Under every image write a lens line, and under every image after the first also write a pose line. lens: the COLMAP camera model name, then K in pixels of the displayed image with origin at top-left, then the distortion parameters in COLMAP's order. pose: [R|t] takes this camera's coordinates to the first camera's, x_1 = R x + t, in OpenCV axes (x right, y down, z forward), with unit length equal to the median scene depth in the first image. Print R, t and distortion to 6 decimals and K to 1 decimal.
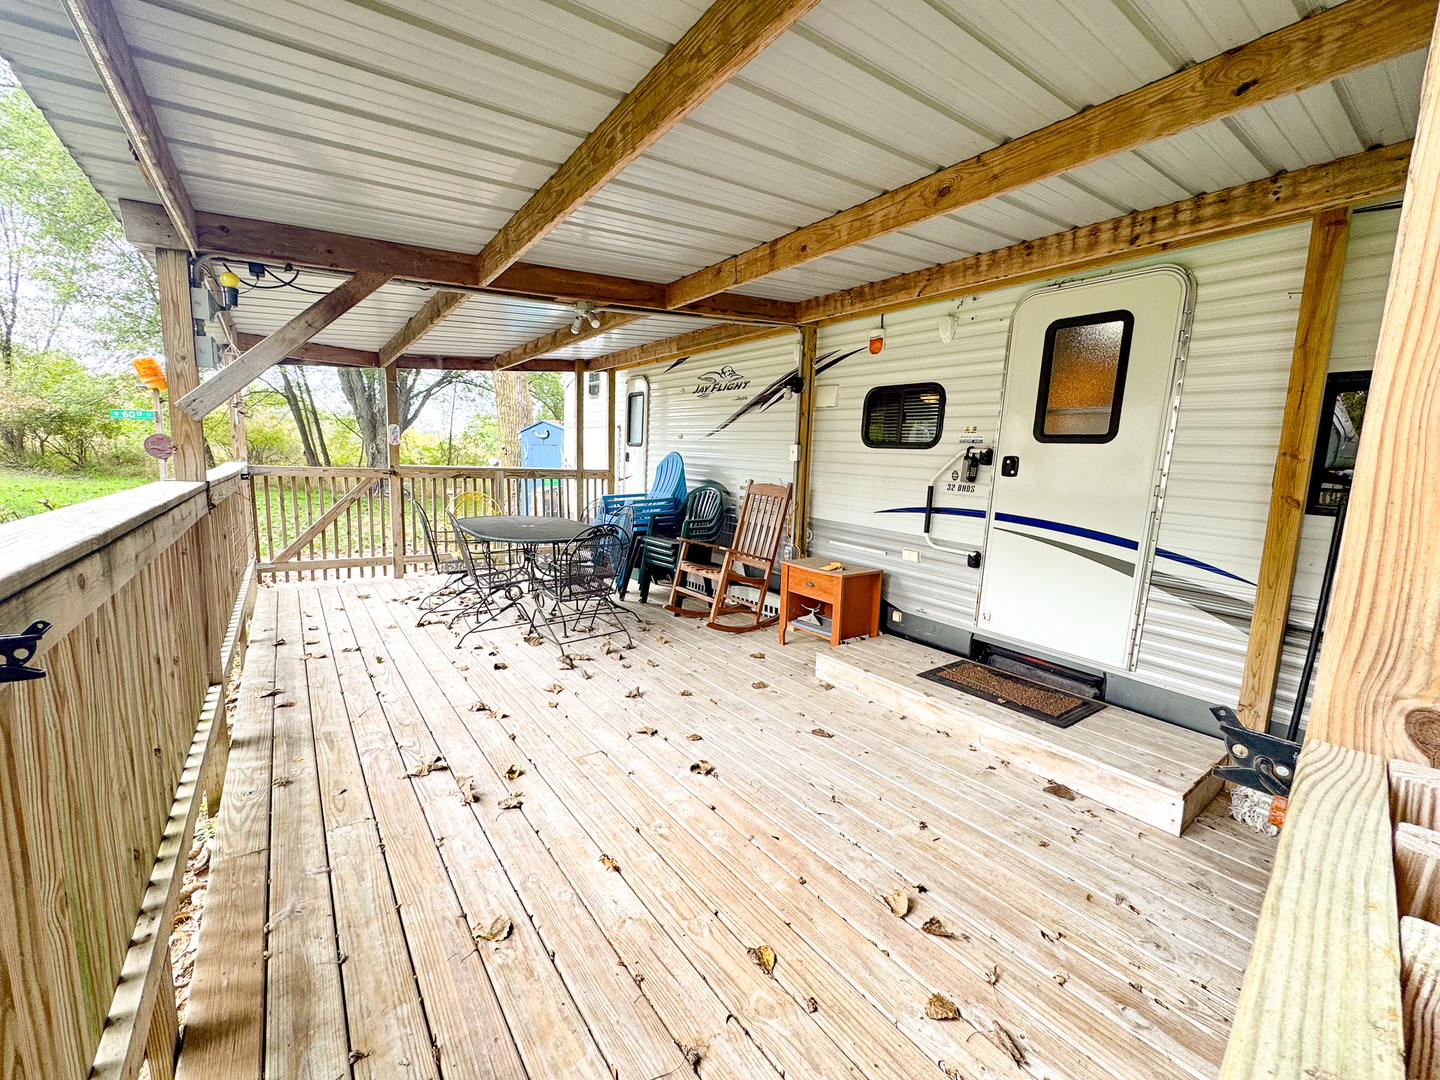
lens RADIAL K [[574.5, 0, 715.2], [0, 574.5, 538.5], [0, 0, 1]] dist [-0.002786, -0.000658]
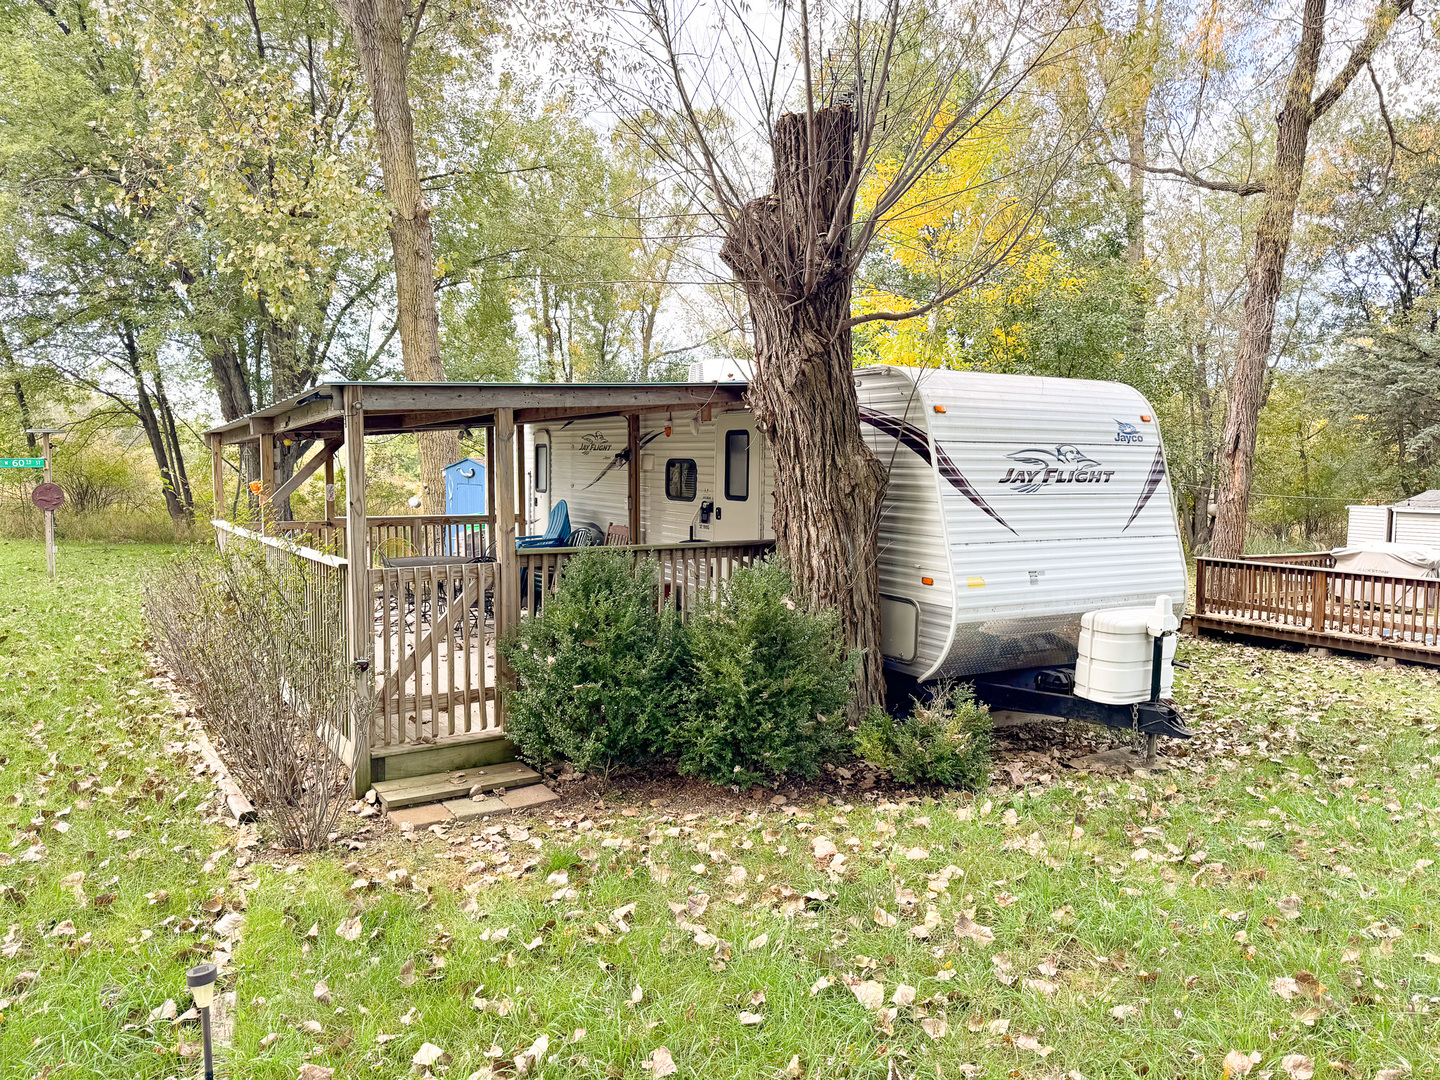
lens RADIAL K [[1018.9, 0, 725.7], [0, 1018.9, 534.3], [0, 0, 1]] dist [-0.001716, -0.007037]
pose [[0.996669, -0.034797, -0.073761, 0.478278], [0.029606, 0.997084, -0.070341, 0.089678], [0.075993, 0.067923, 0.994792, -1.224871]]
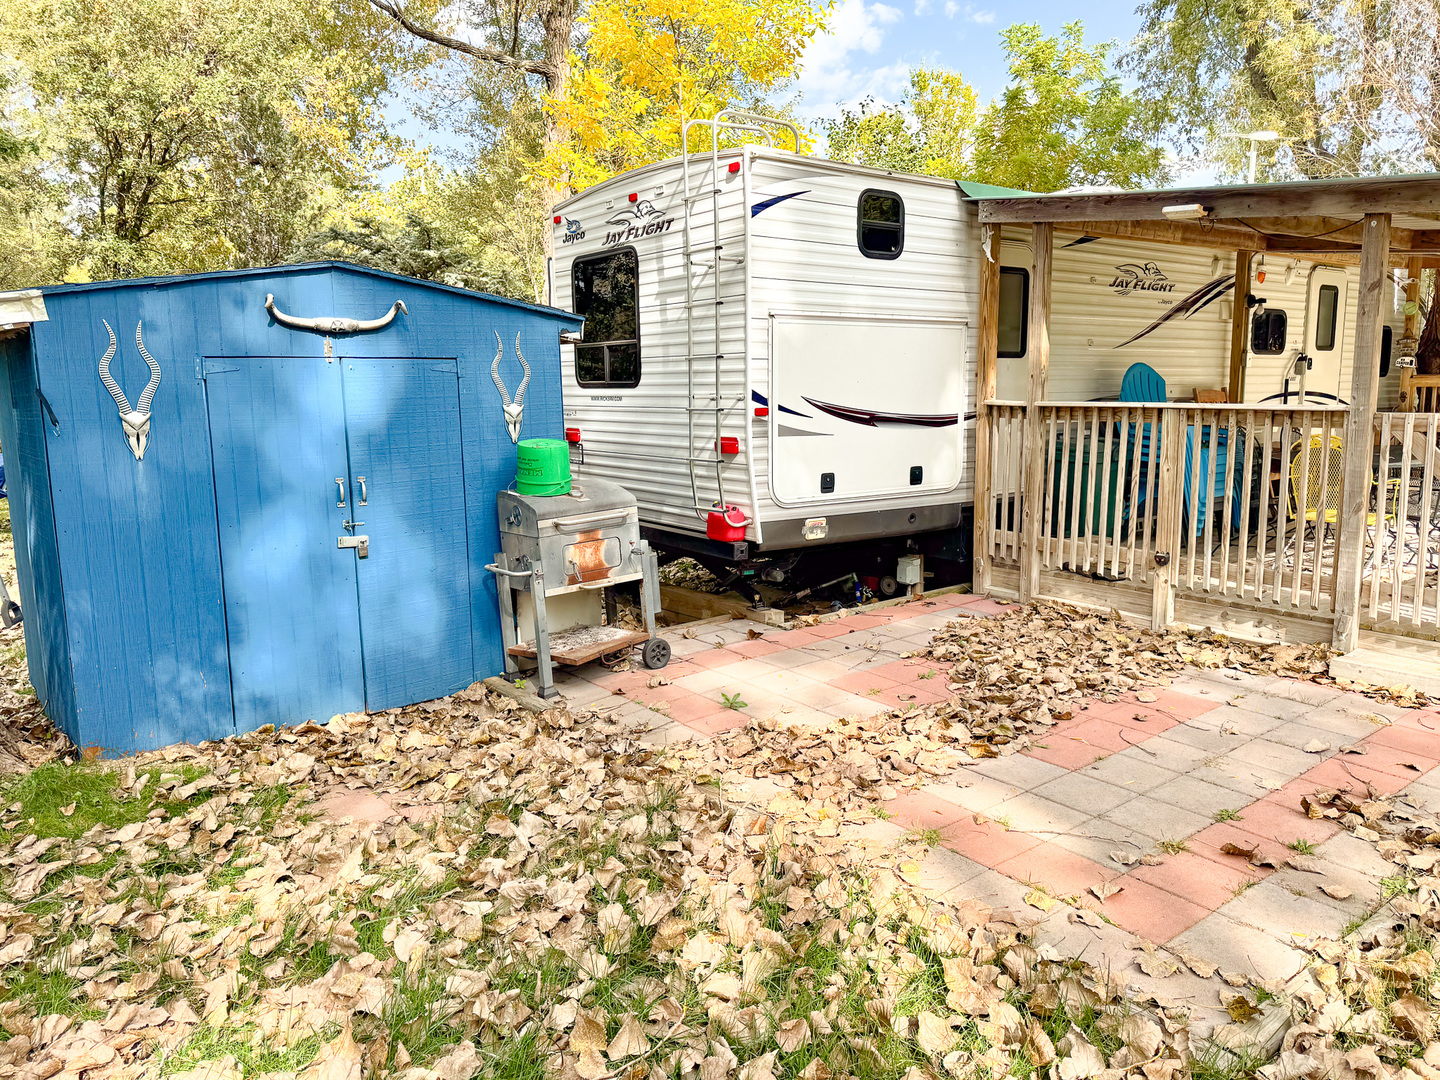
lens RADIAL K [[1018.9, 0, 720.7], [0, 1018.9, 540.2], [0, 0, 1]] dist [-0.001716, -0.007037]
pose [[-0.015382, -0.197861, 0.980109, -1.670307], [0.155244, 0.967866, 0.197826, -0.318544], [-0.987756, 0.155199, 0.015829, 1.798001]]
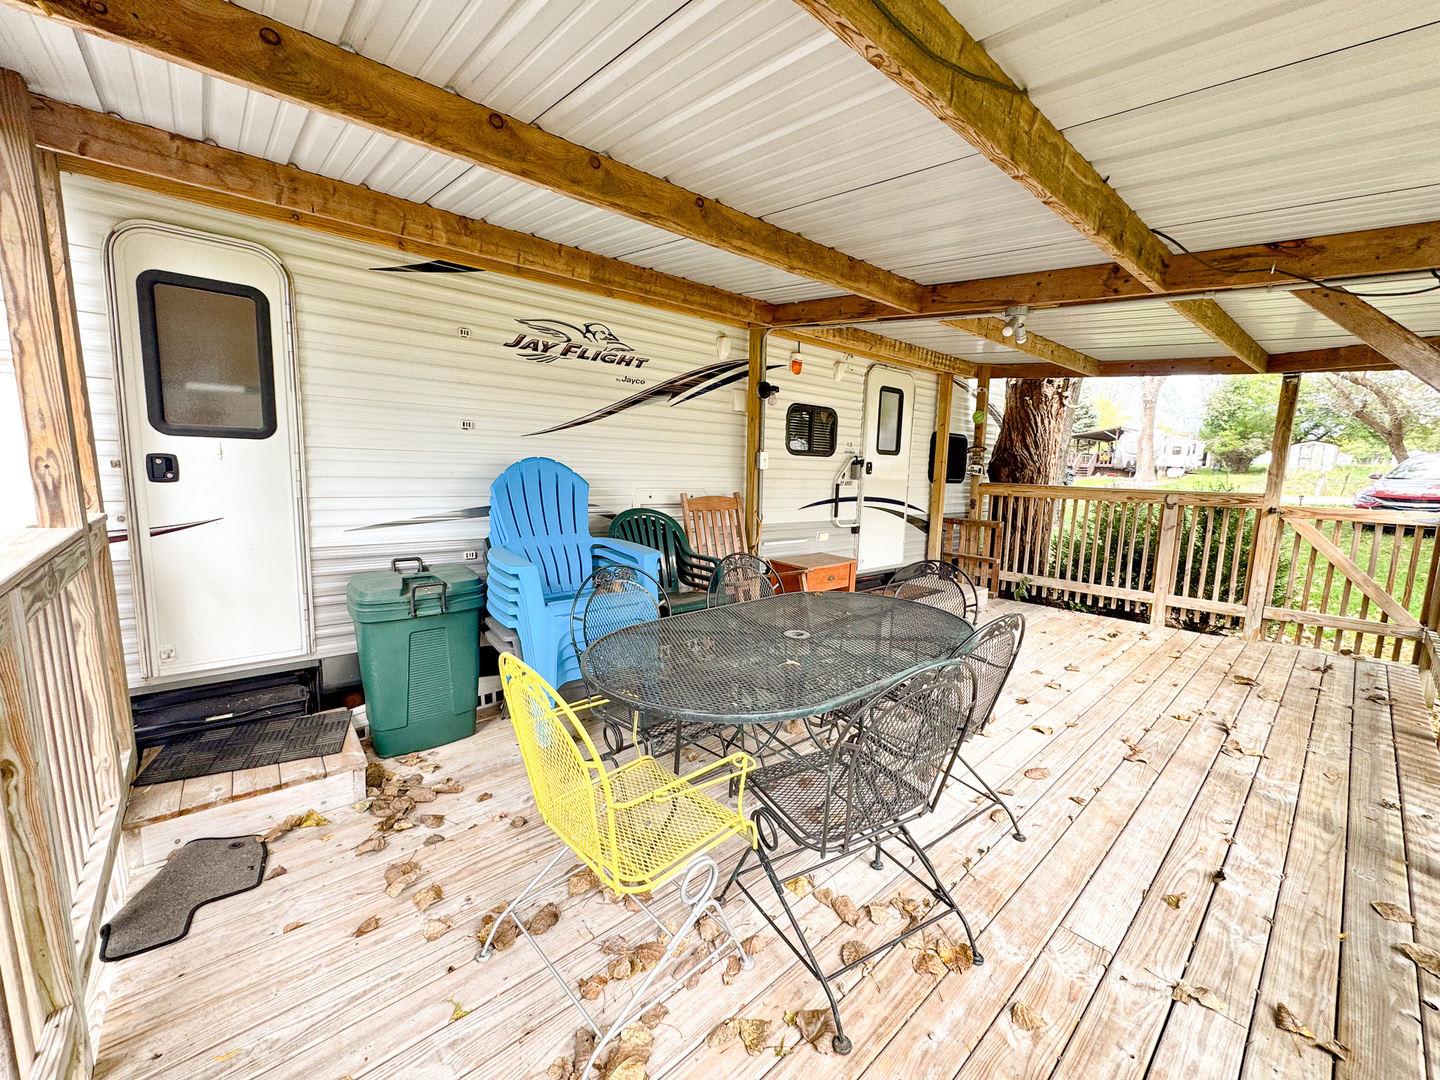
lens RADIAL K [[574.5, 0, 719.7], [0, 574.5, 540.9], [0, 0, 1]] dist [-0.002786, -0.000658]
pose [[-0.088356, -0.178432, 0.979977, -0.711940], [0.110242, 0.976029, 0.187653, -0.178695], [-0.989970, 0.124615, -0.066568, 1.000153]]
